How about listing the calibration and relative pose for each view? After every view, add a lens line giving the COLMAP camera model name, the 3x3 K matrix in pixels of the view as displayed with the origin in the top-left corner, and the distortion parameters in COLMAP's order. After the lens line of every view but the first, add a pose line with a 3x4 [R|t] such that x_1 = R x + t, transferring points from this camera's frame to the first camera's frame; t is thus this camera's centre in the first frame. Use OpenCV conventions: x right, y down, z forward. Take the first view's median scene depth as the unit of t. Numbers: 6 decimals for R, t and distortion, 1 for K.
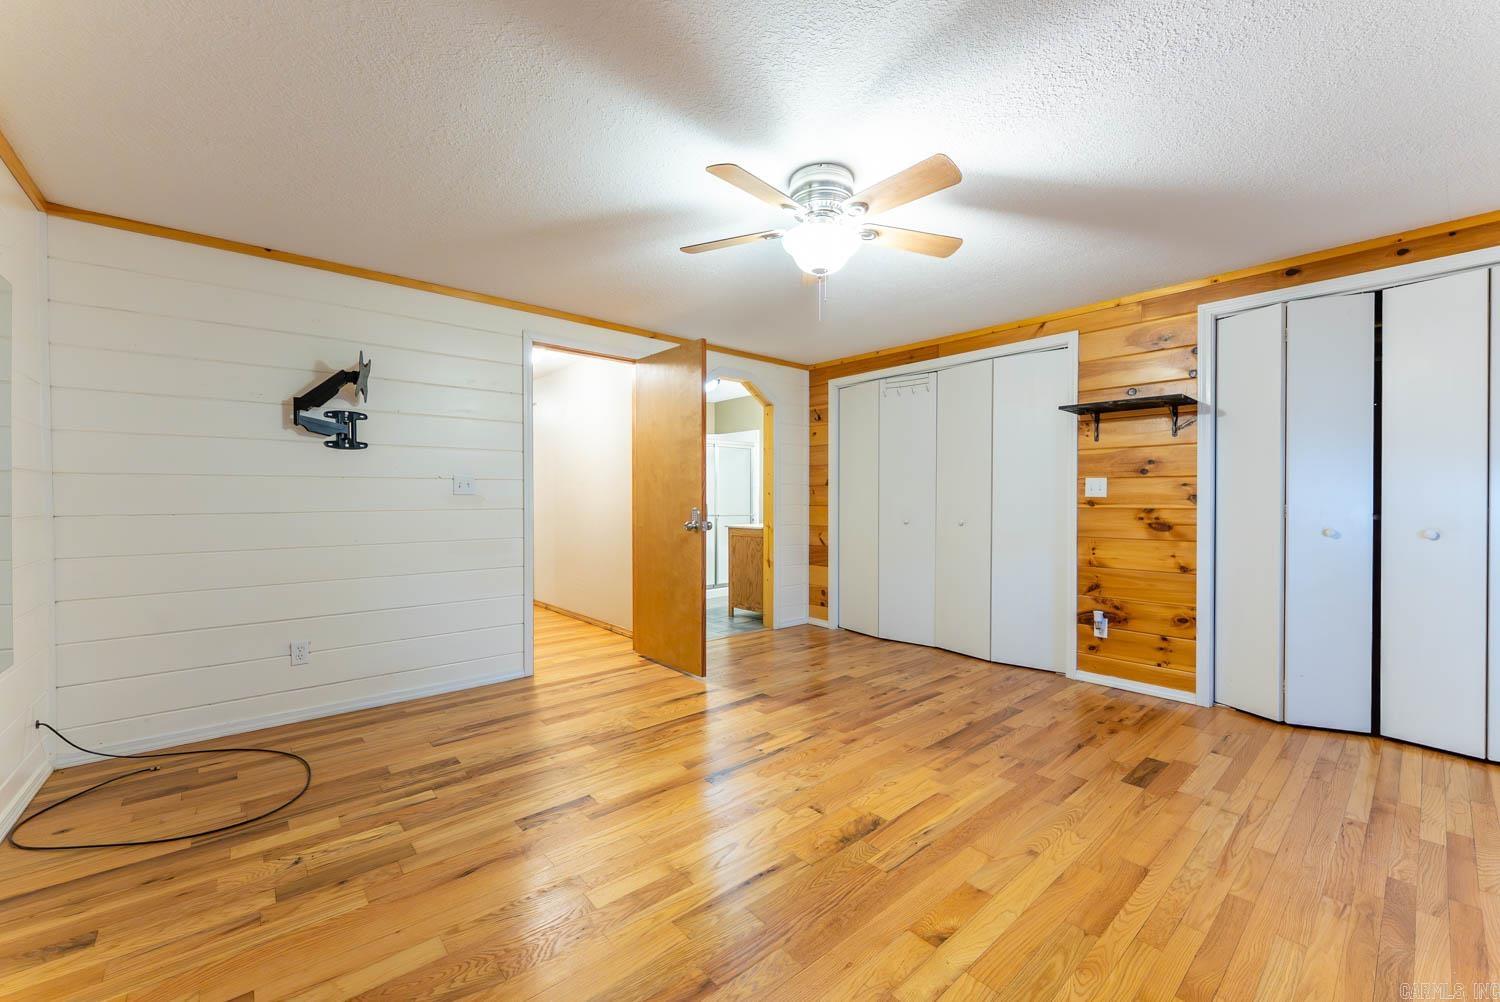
lens RADIAL K [[599.4, 0, 744.4], [0, 599.4, 503.2], [0, 0, 1]] dist [-0.000916, -0.000746]
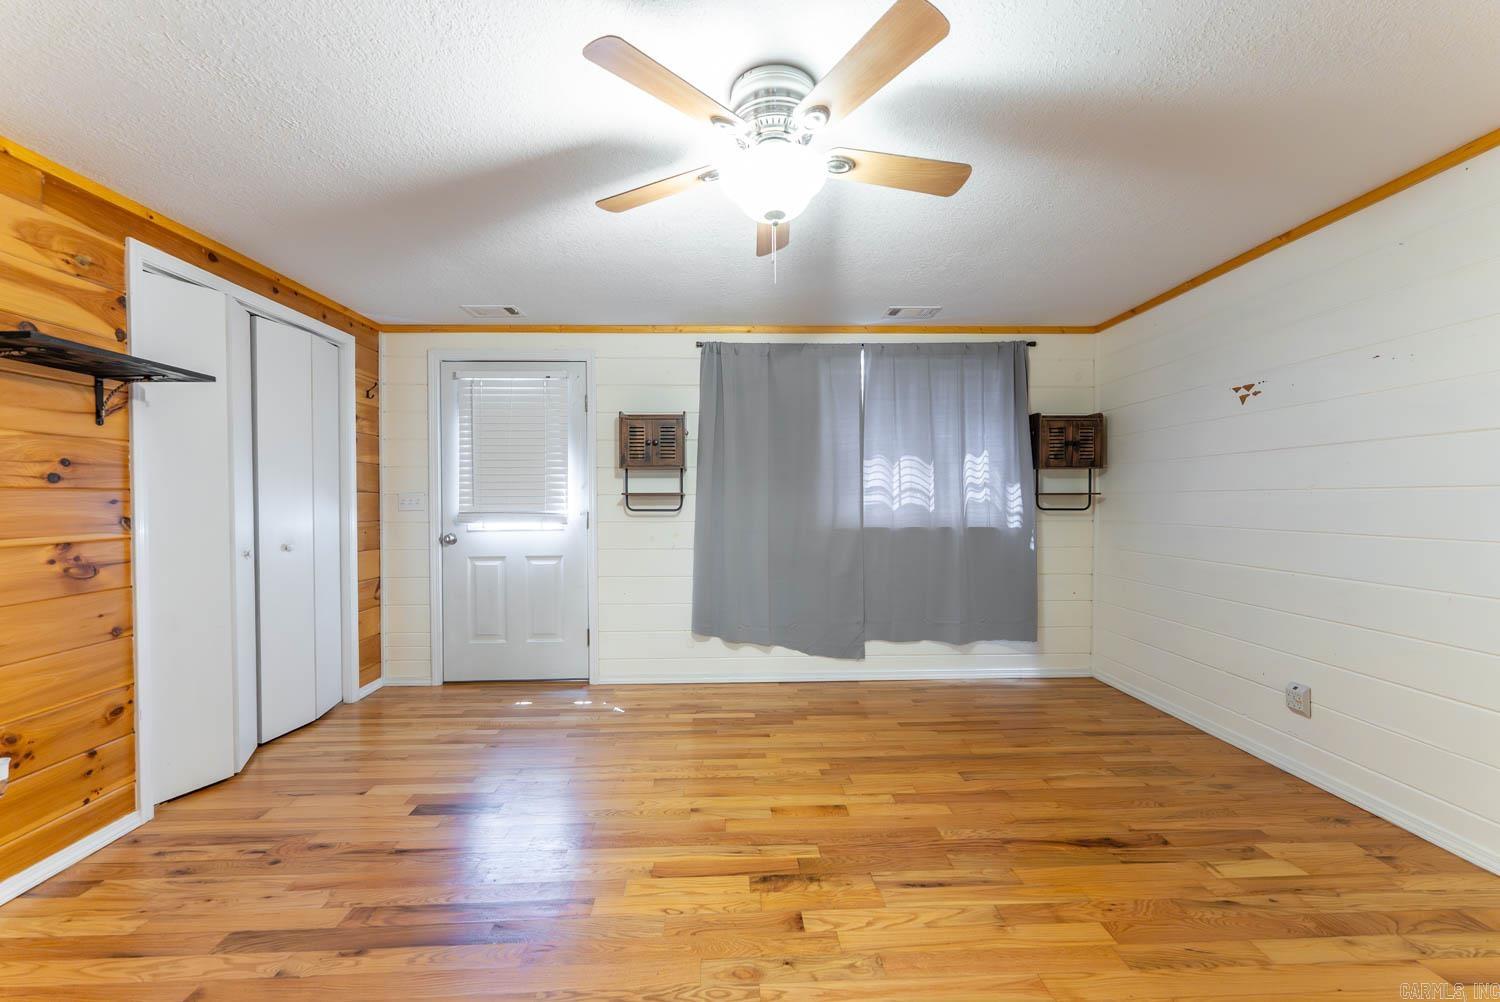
lens RADIAL K [[599.4, 0, 744.4], [0, 599.4, 503.2], [0, 0, 1]] dist [-0.000916, -0.000746]
pose [[-0.782537, -0.002403, 0.622600, -0.196189], [0.009806, 0.999821, 0.016183, -0.032299], [-0.622527, 0.018769, -0.782373, 1.042447]]
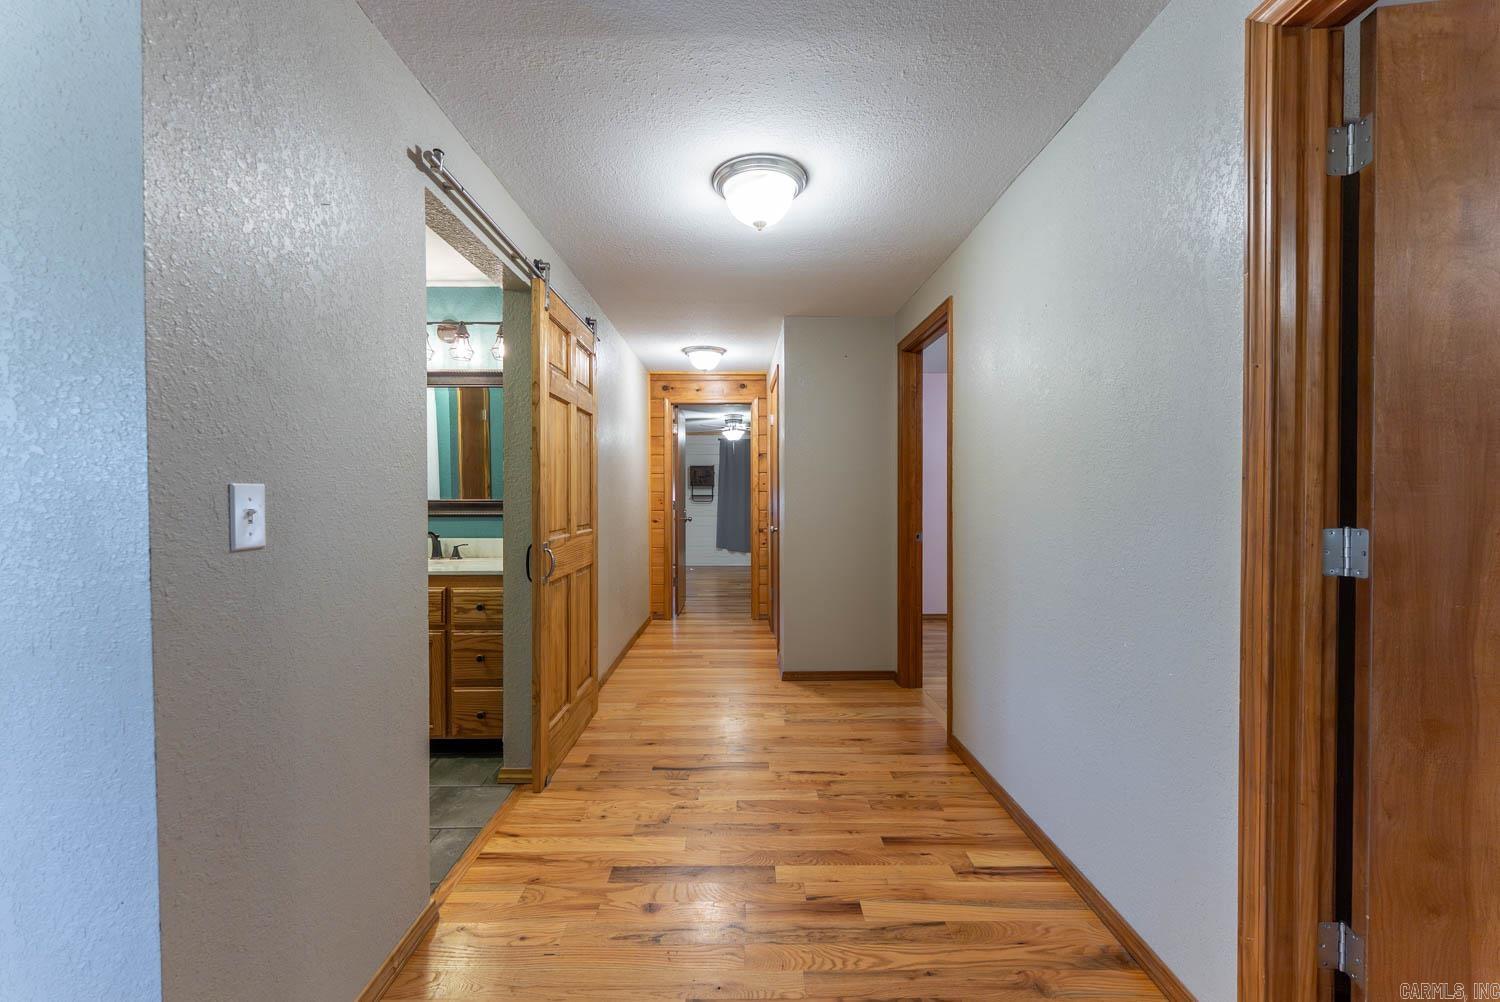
lens RADIAL K [[599.4, 0, 744.4], [0, 599.4, 503.2], [0, 0, 1]] dist [-0.000916, -0.000746]
pose [[-0.764184, -0.003487, 0.644989, -1.492038], [0.003443, 0.999949, 0.009485, -0.020786], [-0.644990, 0.009469, -0.764133, 2.460312]]
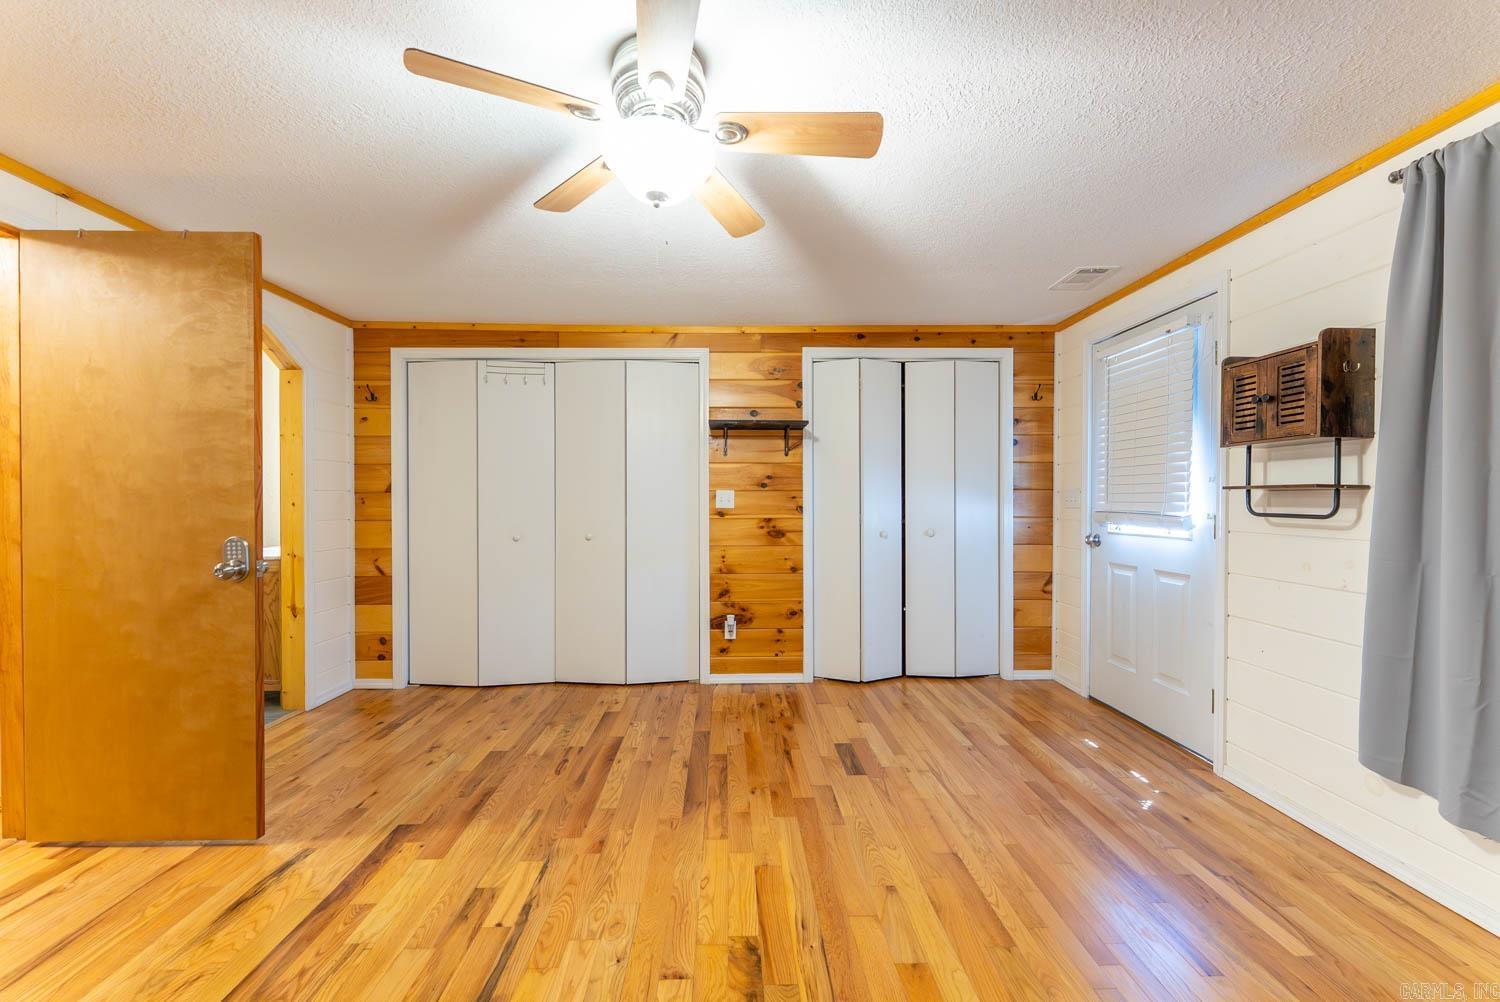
lens RADIAL K [[599.4, 0, 744.4], [0, 599.4, 503.2], [0, 0, 1]] dist [-0.000916, -0.000746]
pose [[0.636469, -0.005855, 0.771280, -0.225576], [0.008089, 0.999967, 0.000916, -0.021038], [-0.771260, 0.005655, 0.636495, 0.314060]]
